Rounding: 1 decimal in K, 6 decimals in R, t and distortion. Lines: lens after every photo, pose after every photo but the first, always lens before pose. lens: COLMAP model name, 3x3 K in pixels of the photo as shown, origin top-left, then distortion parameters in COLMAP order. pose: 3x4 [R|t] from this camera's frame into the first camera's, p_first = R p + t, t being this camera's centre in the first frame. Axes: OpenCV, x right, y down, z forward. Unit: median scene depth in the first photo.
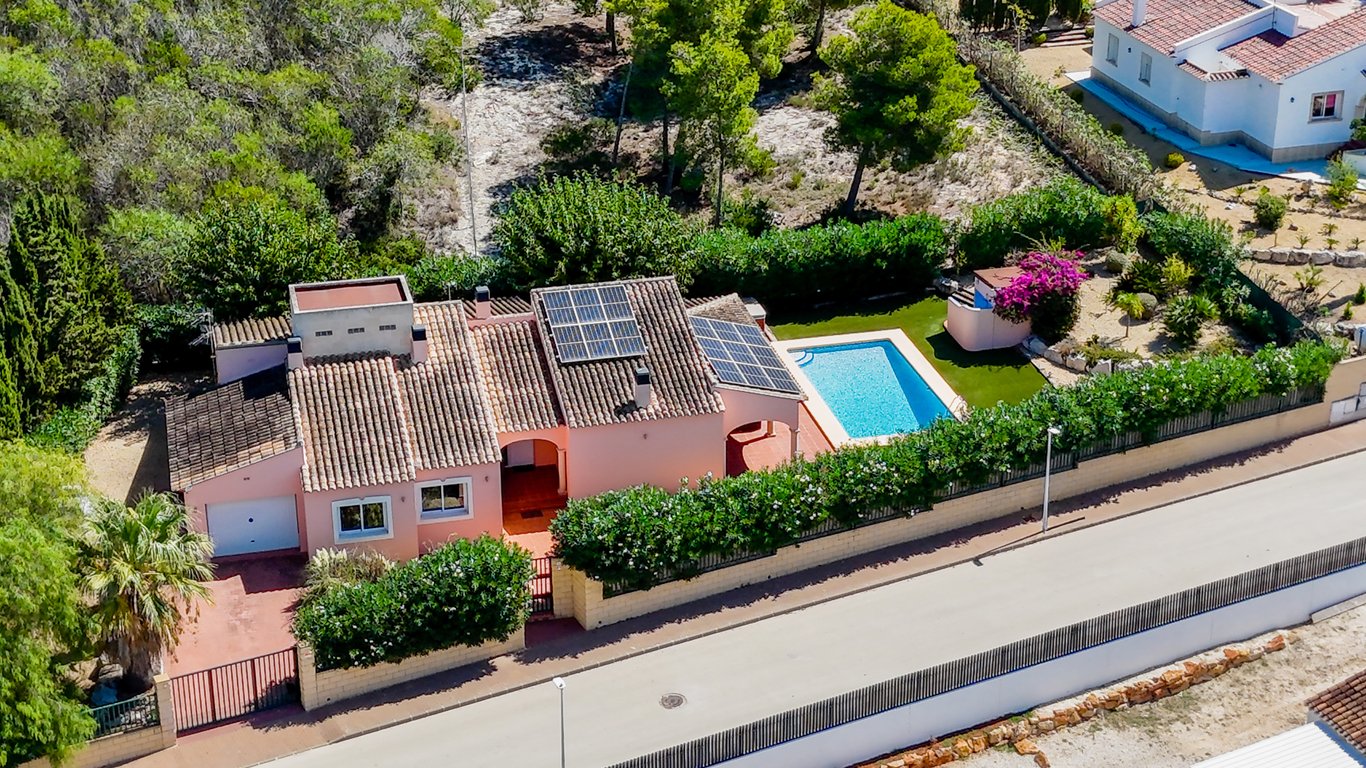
lens RADIAL K [[2247.9, 0, 683.0], [0, 2247.9, 384.0], [0, 0, 1]] dist [0.124628, -0.087436]
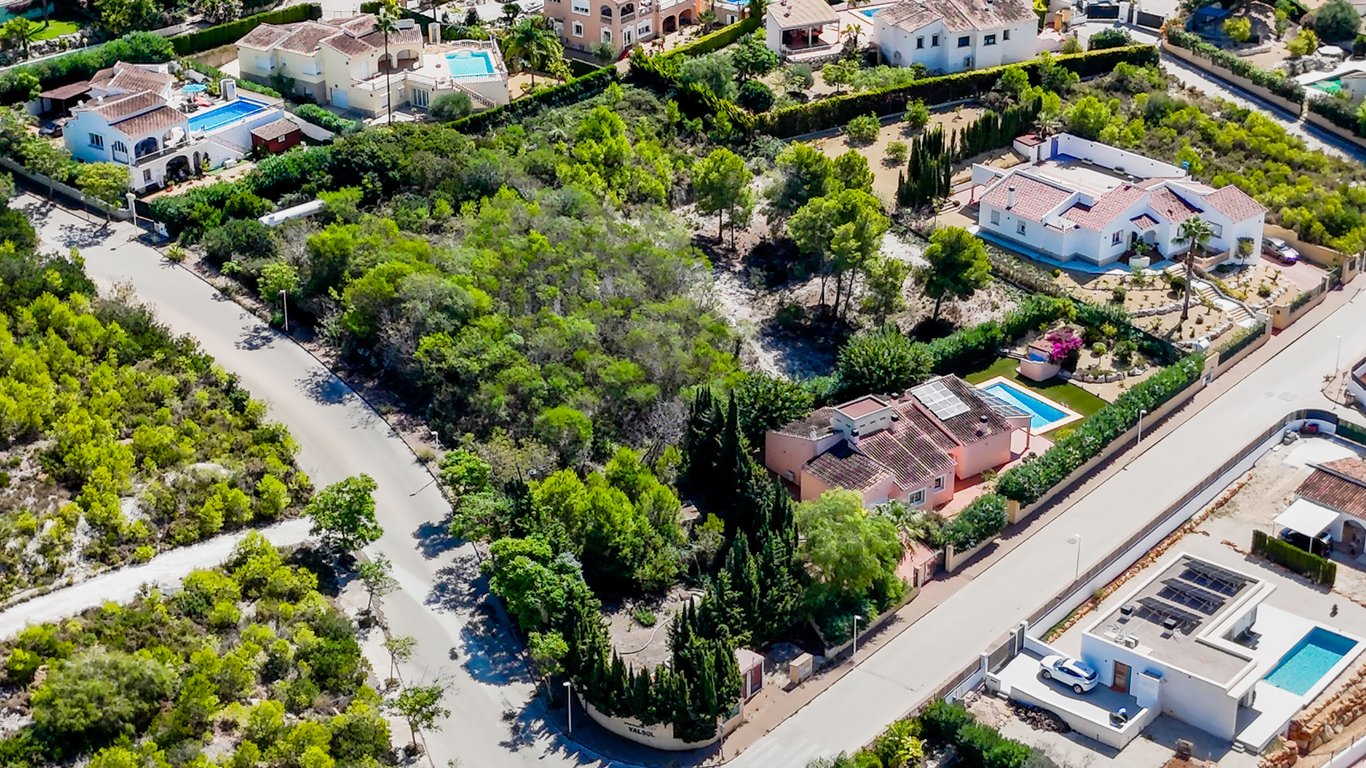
lens RADIAL K [[2247.9, 0, 683.0], [0, 2247.9, 384.0], [0, 0, 1]] dist [0.124628, -0.087436]
pose [[0.919124, -0.174407, 0.353261, -1.153871], [0.166449, 0.984622, 0.053042, -0.221071], [-0.357079, 0.010047, 0.934020, -1.123292]]
